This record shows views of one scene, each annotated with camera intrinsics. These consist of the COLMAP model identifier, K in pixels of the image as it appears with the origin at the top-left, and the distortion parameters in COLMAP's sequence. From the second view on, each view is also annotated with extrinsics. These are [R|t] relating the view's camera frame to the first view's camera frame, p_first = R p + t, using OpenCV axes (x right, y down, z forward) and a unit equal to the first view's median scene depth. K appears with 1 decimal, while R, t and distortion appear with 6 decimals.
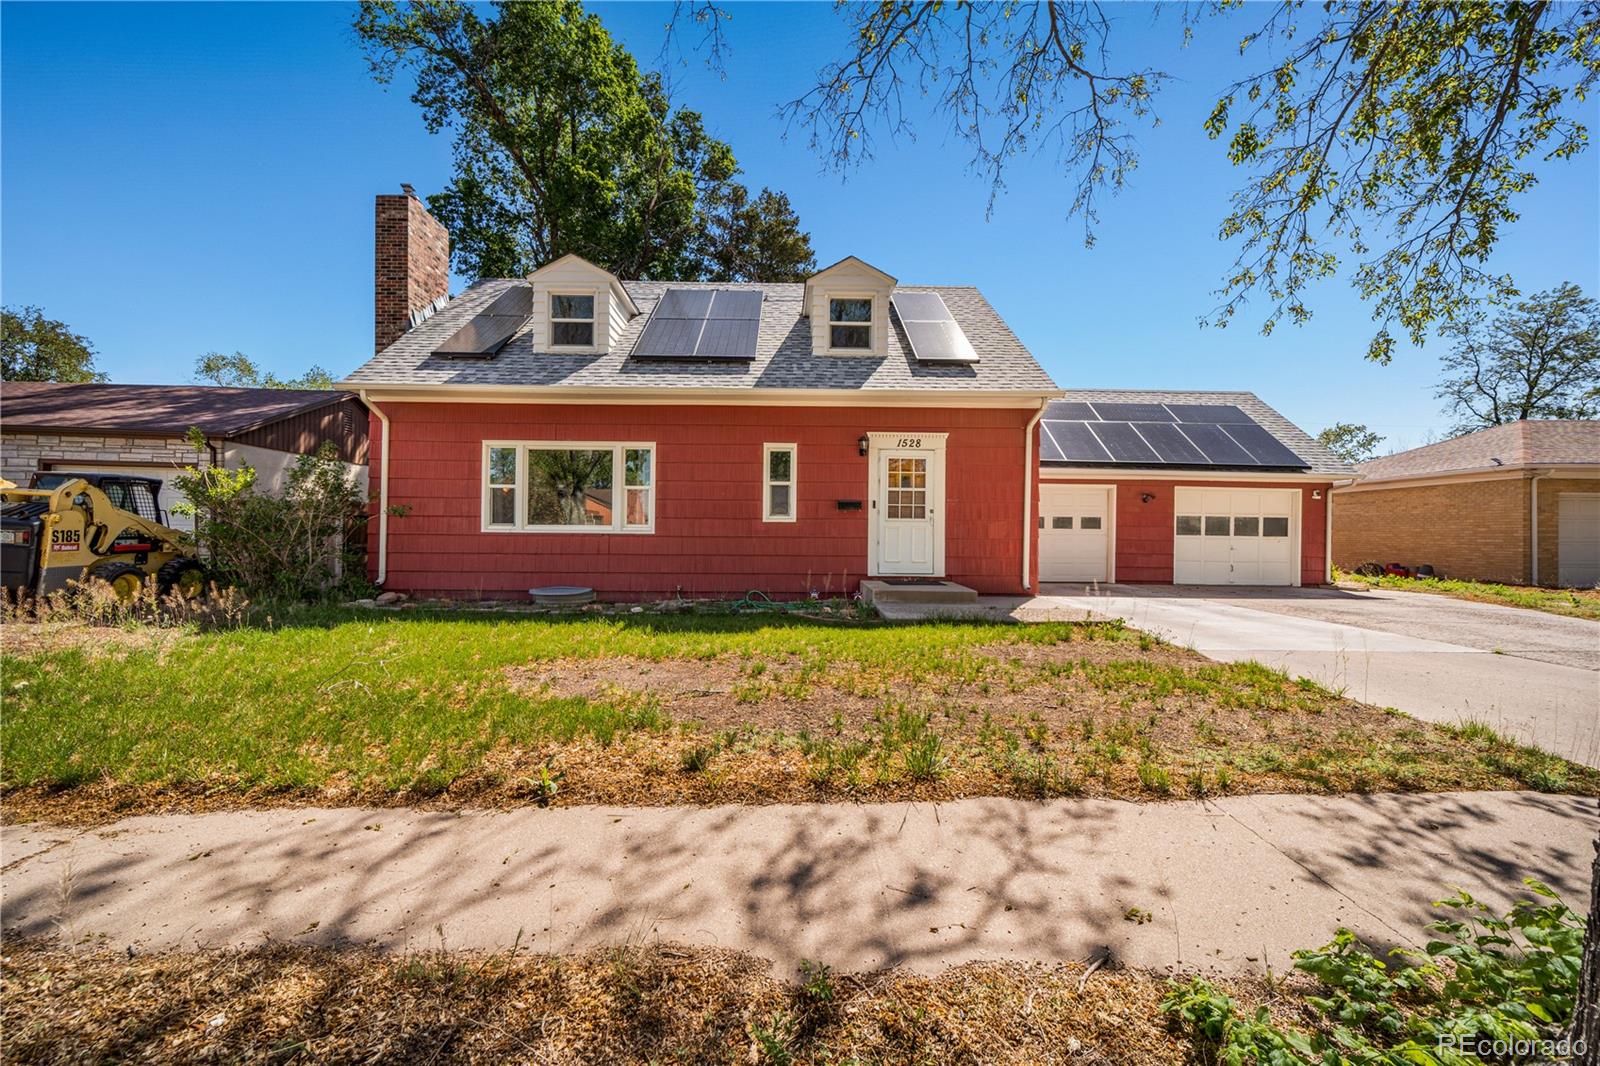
lens RADIAL K [[646.4, 0, 794.4], [0, 646.4, 528.3], [0, 0, 1]] dist [-0.001286, -0.000153]
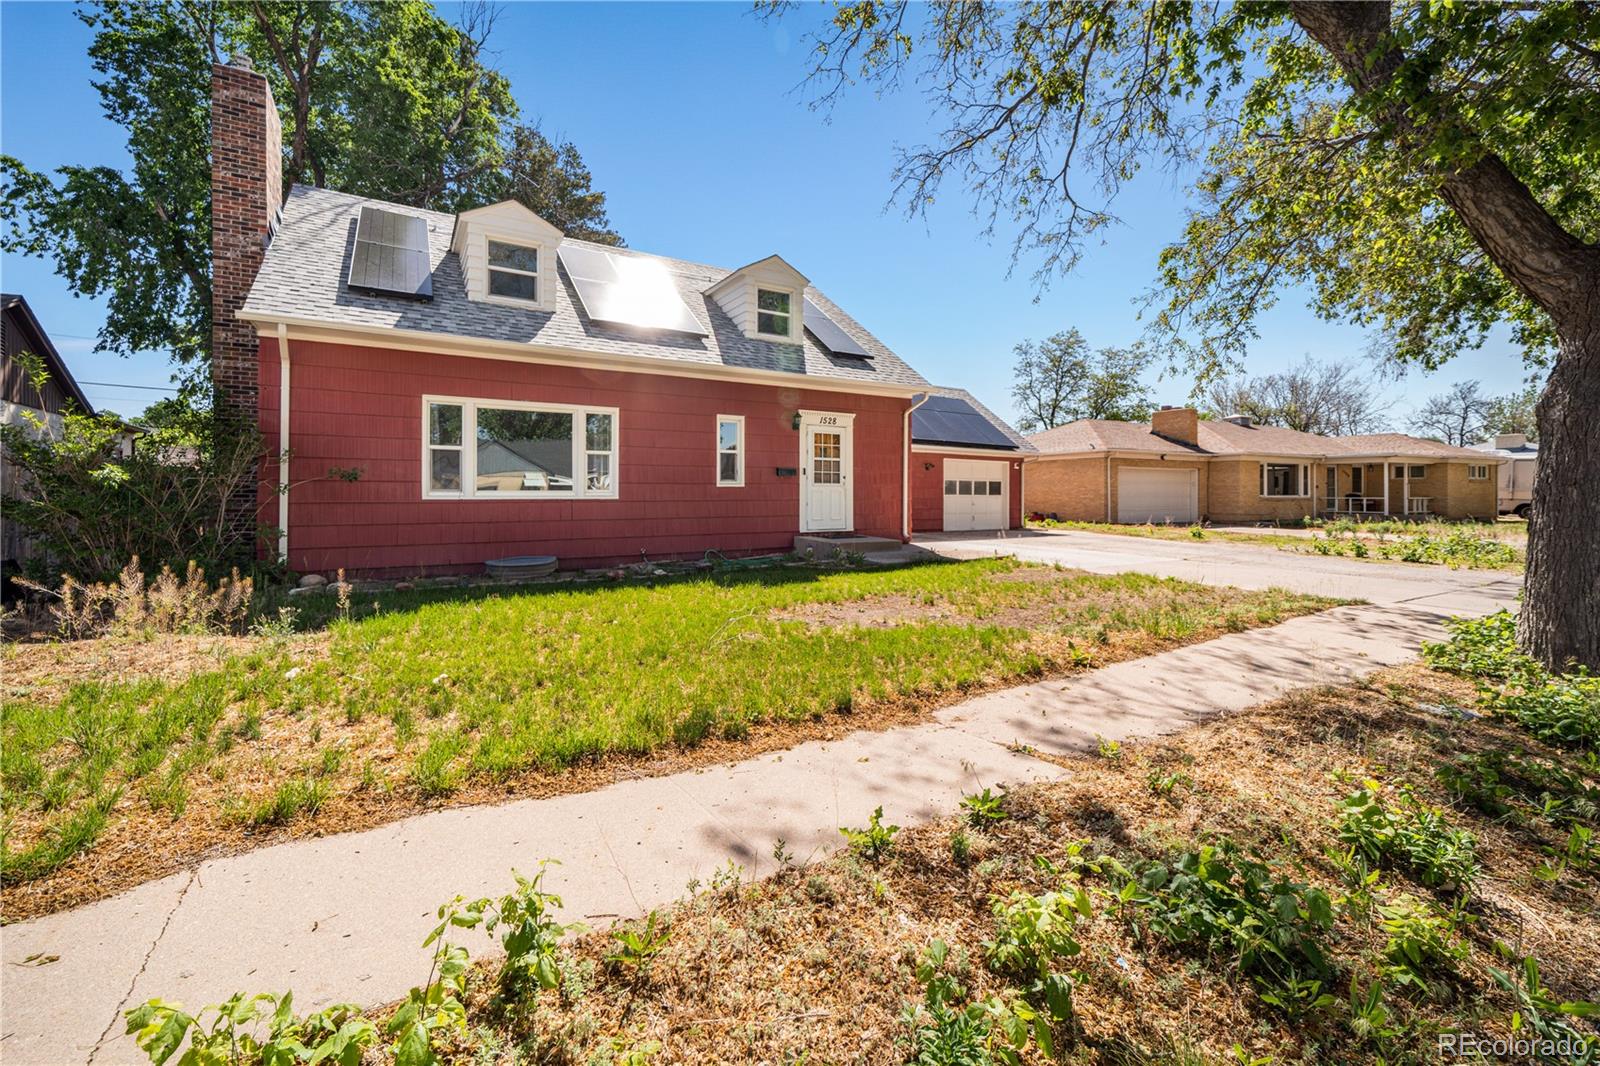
lens RADIAL K [[646.4, 0, 781.8], [0, 646.4, 499.9], [0, 0, 1]] dist [-0.001286, -0.000153]
pose [[0.872093, -0.014615, 0.489123, -0.467766], [0.007559, 0.999837, 0.016398, -0.004622], [-0.489283, -0.010603, 0.872061, -0.003446]]
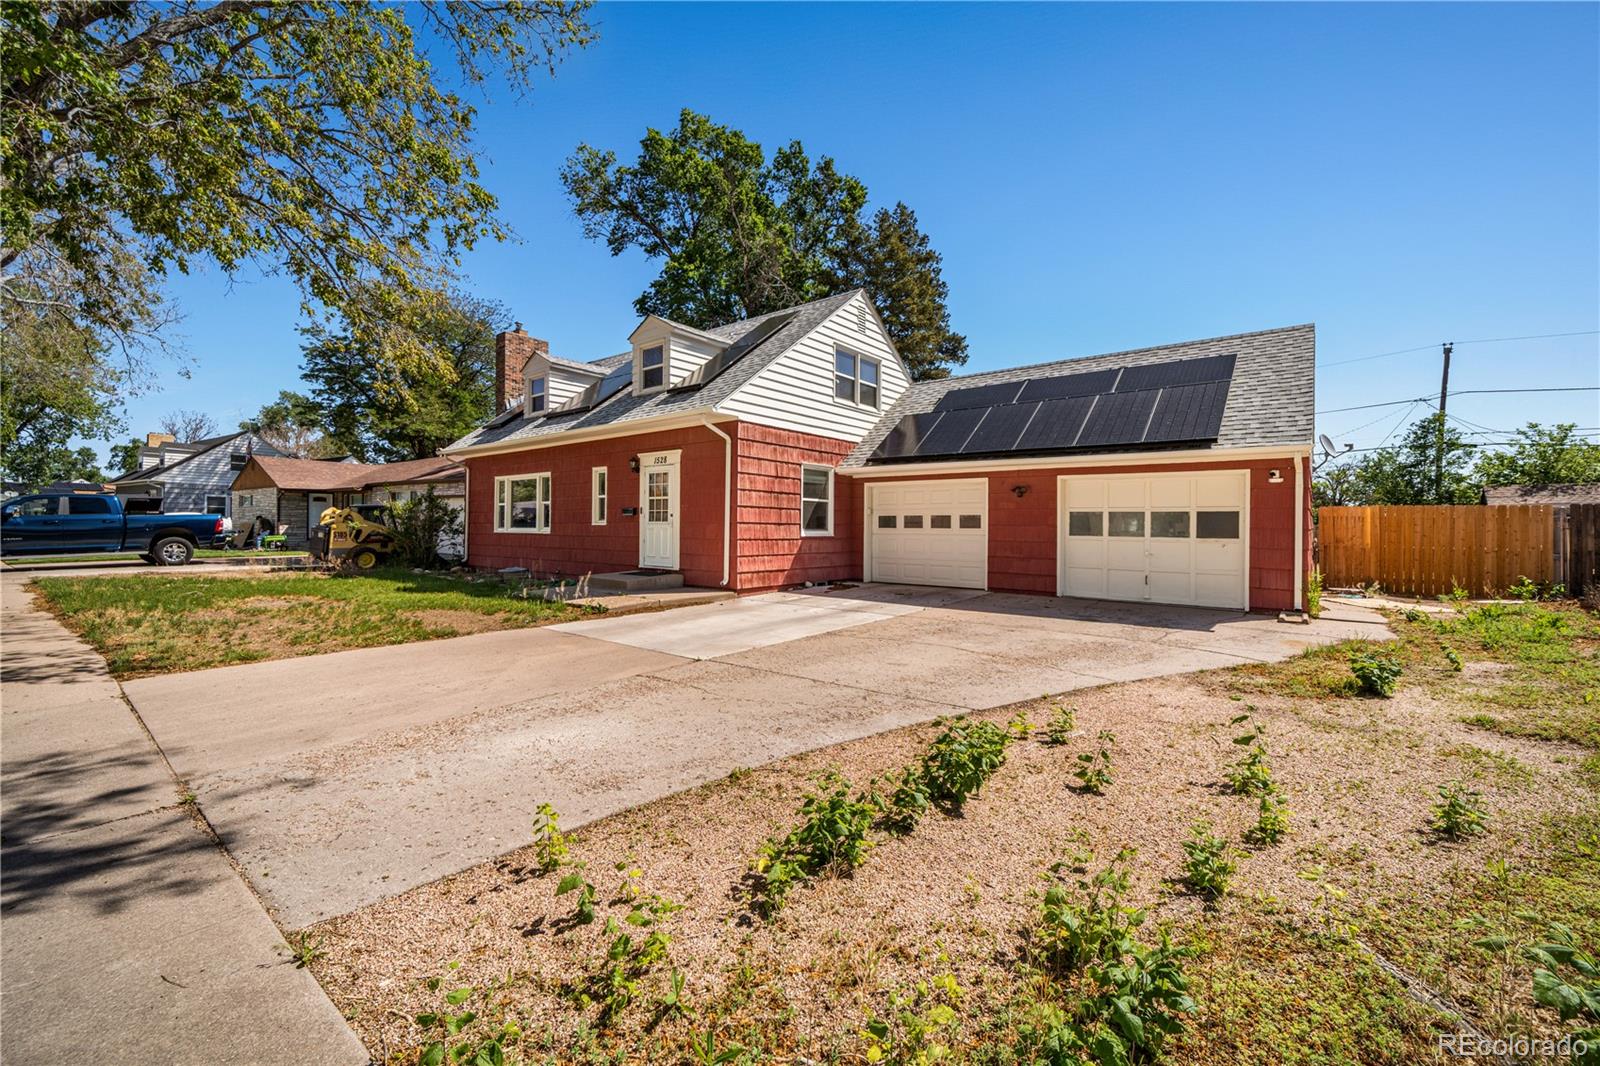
lens RADIAL K [[646.4, 0, 803.9], [0, 646.4, 526.9], [0, 0, 1]] dist [-0.001286, -0.000153]
pose [[0.774345, -0.005926, -0.632736, 1.119995], [0.005183, 0.999982, -0.003023, 0.000081], [0.632742, -0.000939, 0.774362, 0.214865]]
